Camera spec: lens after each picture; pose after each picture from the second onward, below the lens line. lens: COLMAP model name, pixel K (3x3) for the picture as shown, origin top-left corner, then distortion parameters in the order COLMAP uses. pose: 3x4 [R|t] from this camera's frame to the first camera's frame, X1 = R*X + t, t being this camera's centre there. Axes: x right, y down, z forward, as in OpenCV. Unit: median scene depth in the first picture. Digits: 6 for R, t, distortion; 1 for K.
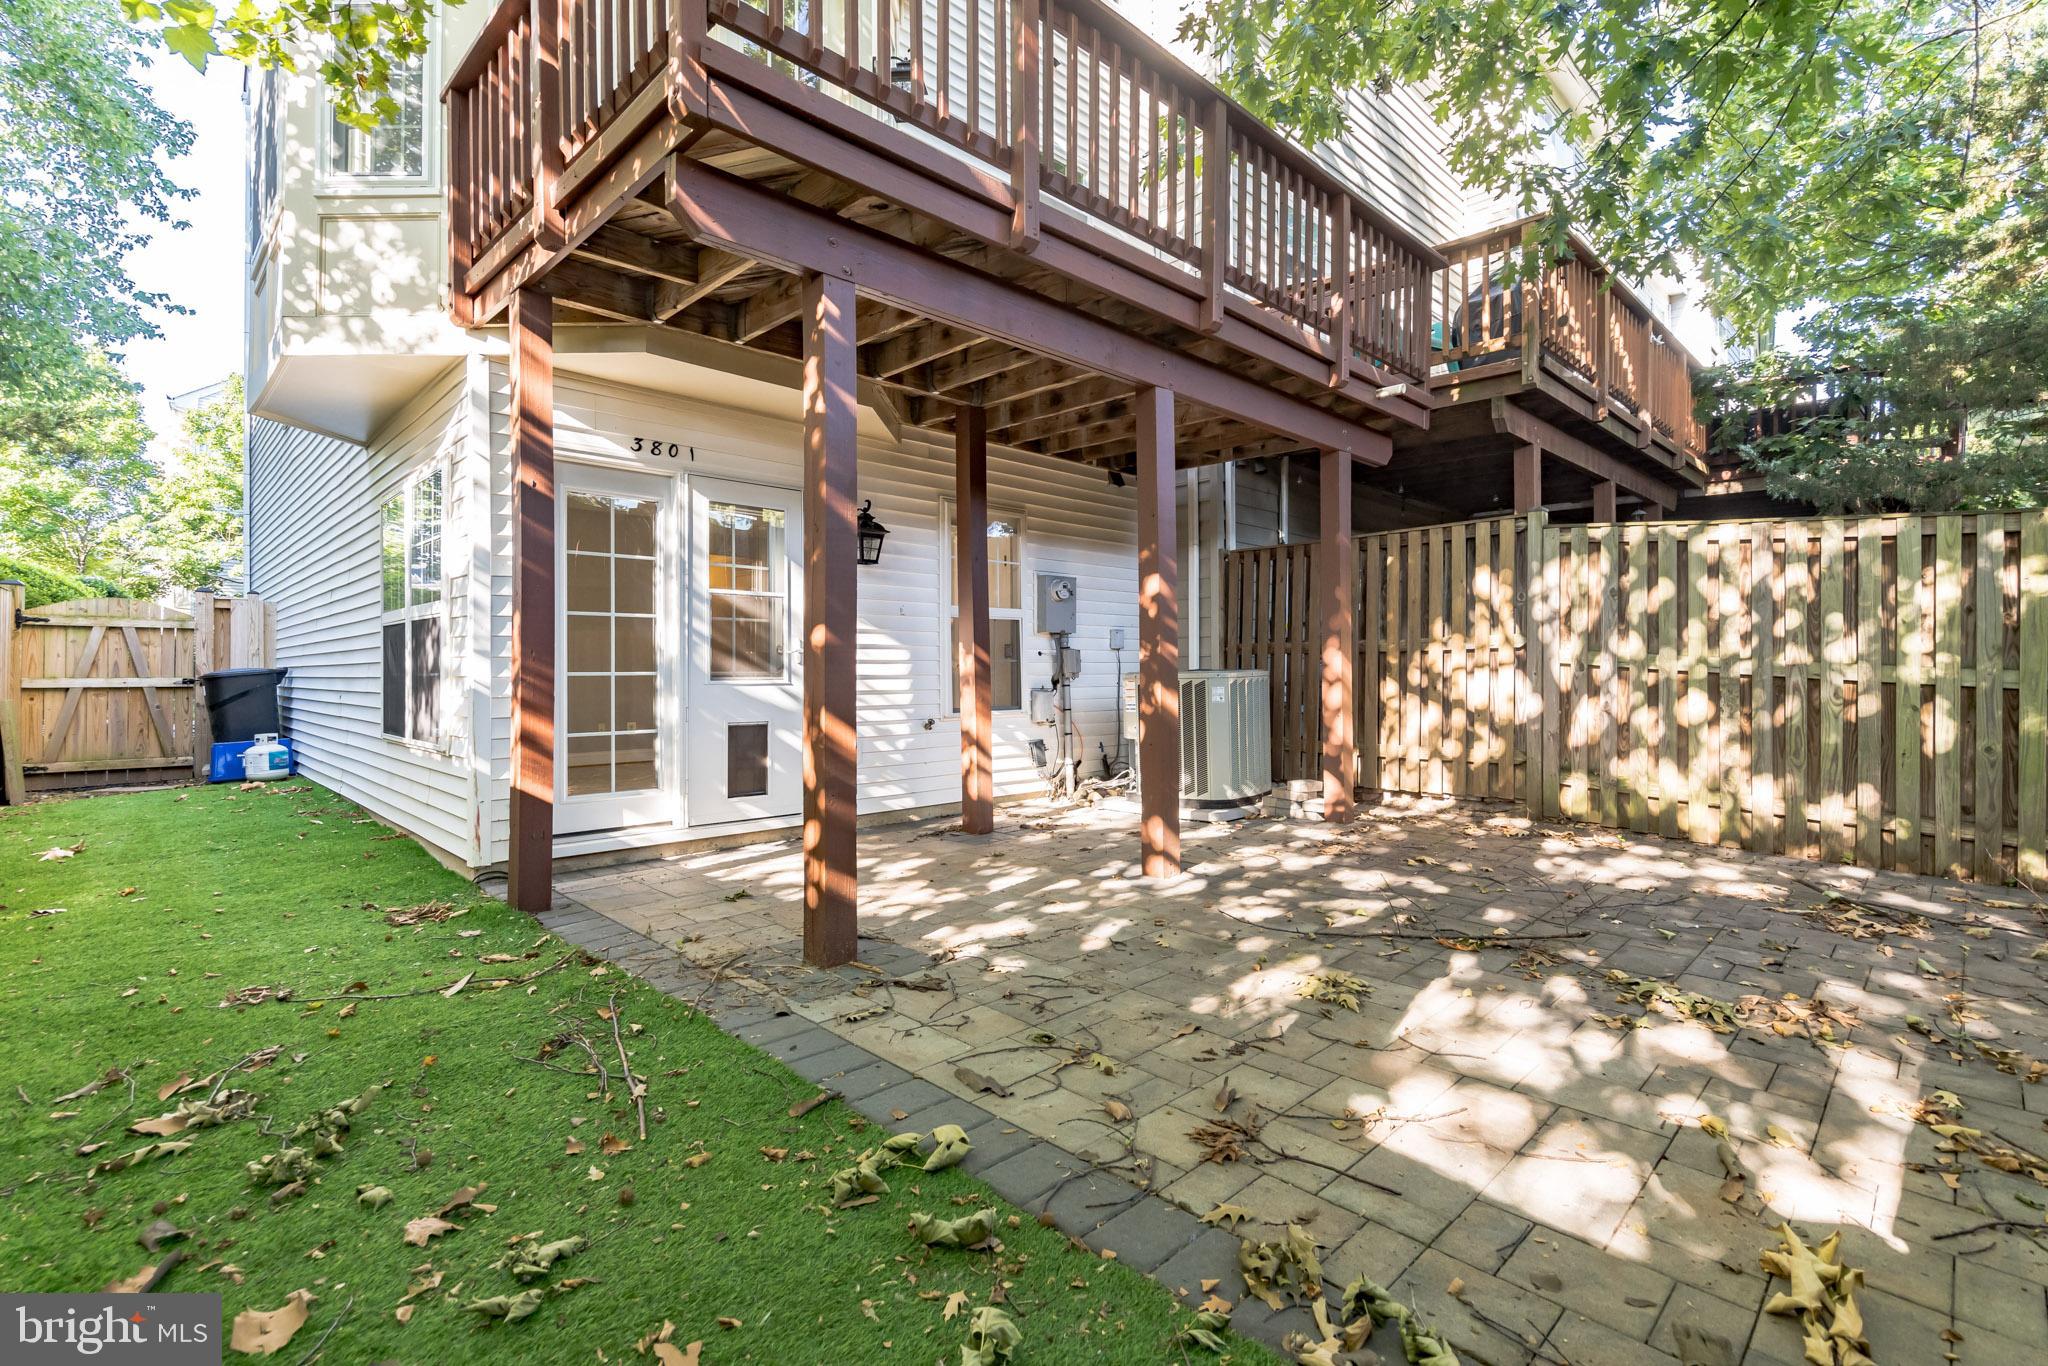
lens RADIAL K [[938.8, 0, 1029.4], [0, 938.8, 685.2], [0, 0, 1]] dist [-0.005291, -0.000182]
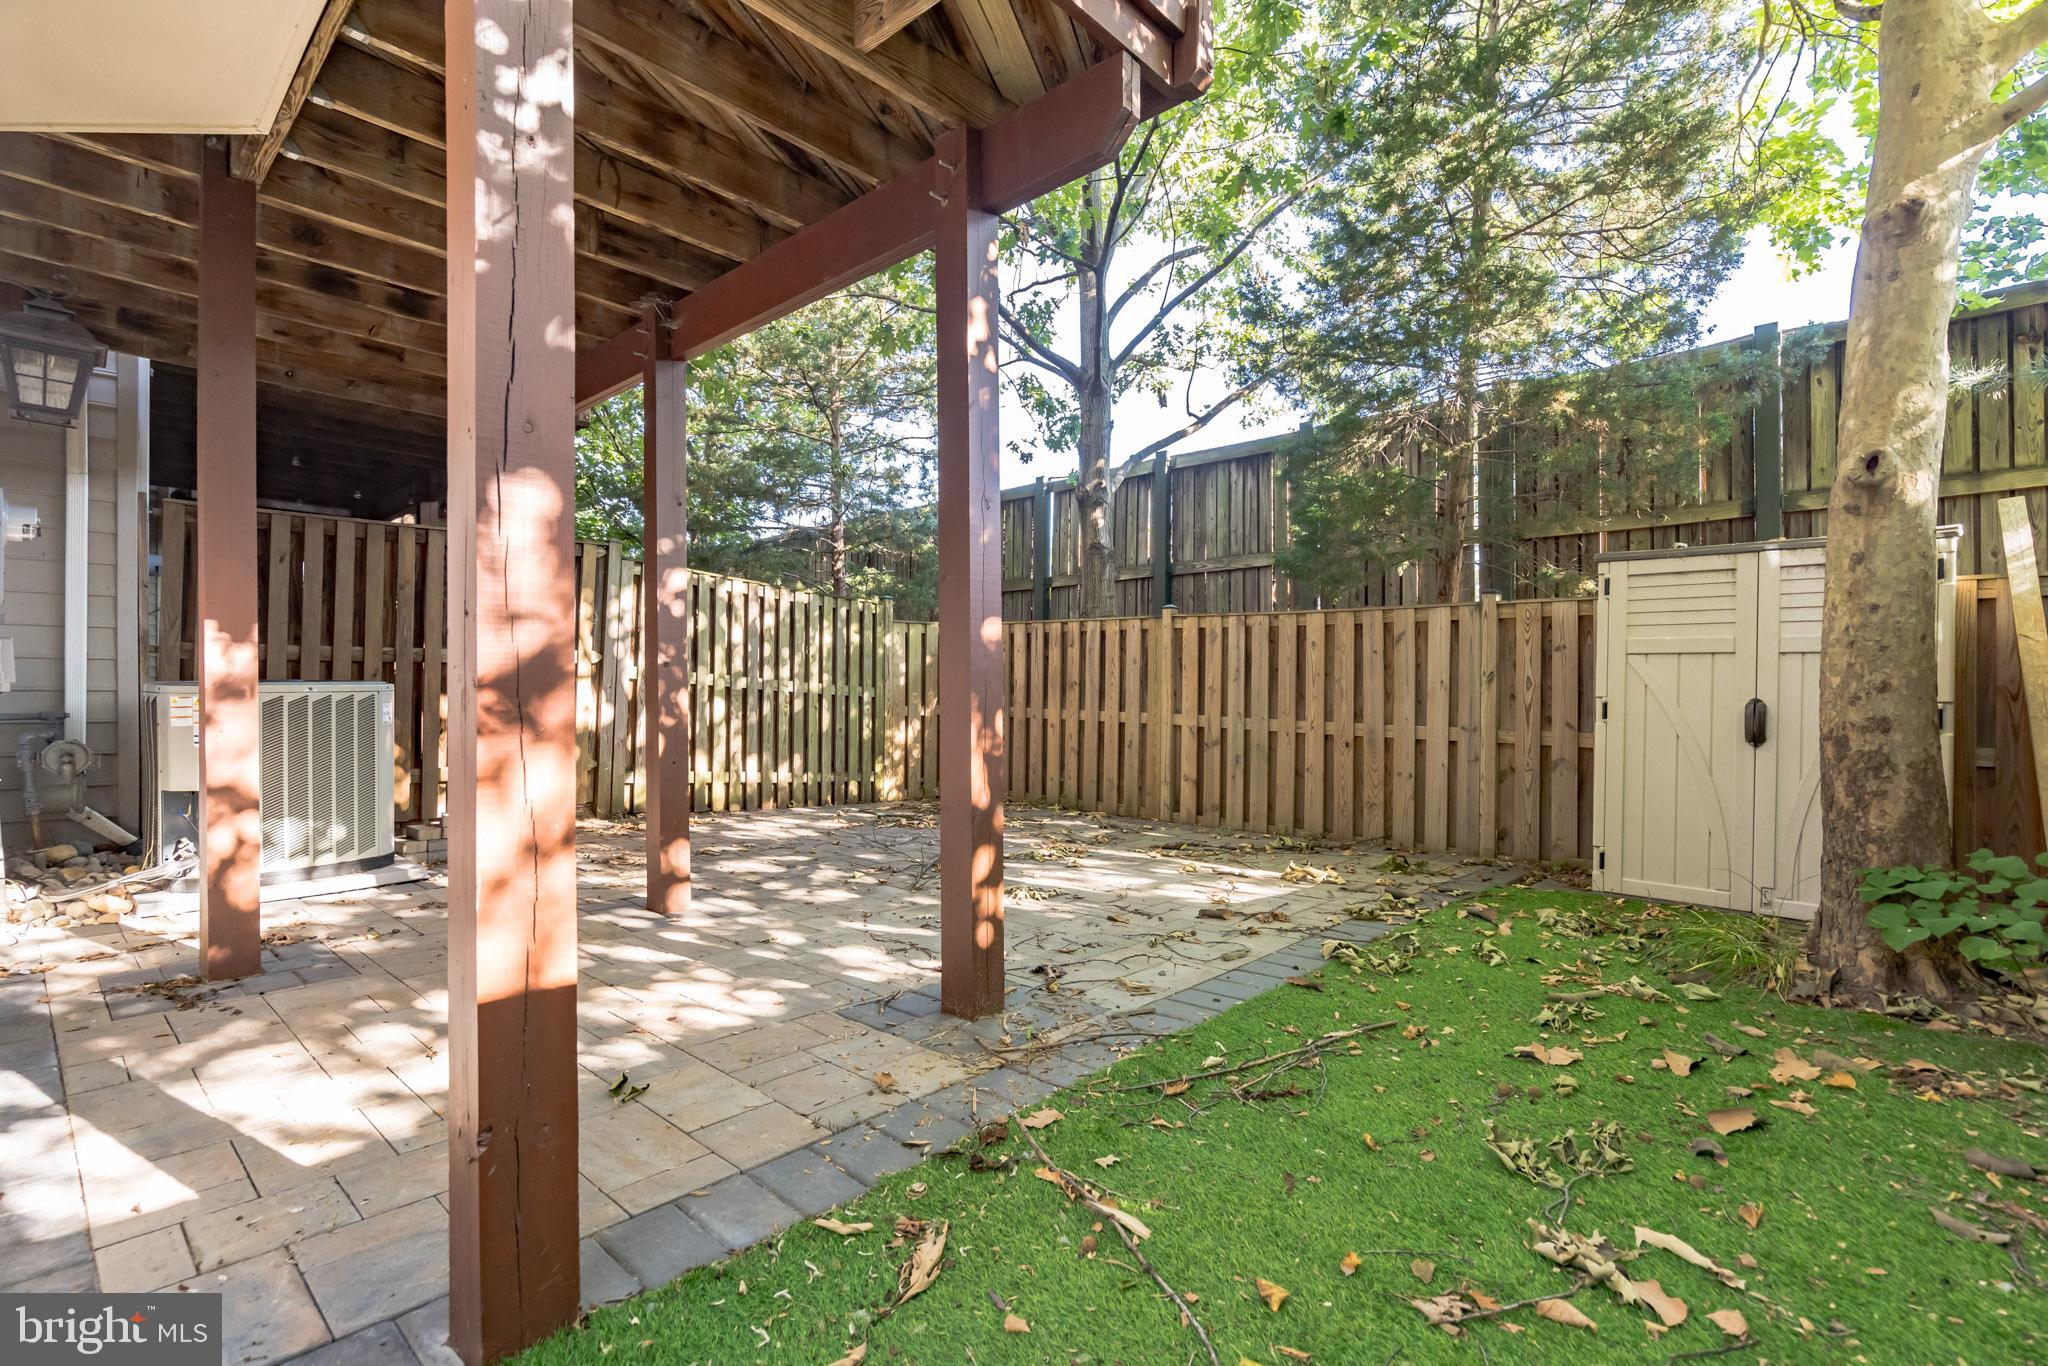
lens RADIAL K [[938.8, 0, 1029.4], [0, 938.8, 685.2], [0, 0, 1]] dist [-0.005291, -0.000182]
pose [[-0.063162, 0.007217, 0.997977, -0.801894], [0.009374, 0.999934, -0.006638, 0.000580], [-0.997959, 0.008936, -0.063225, 0.744111]]
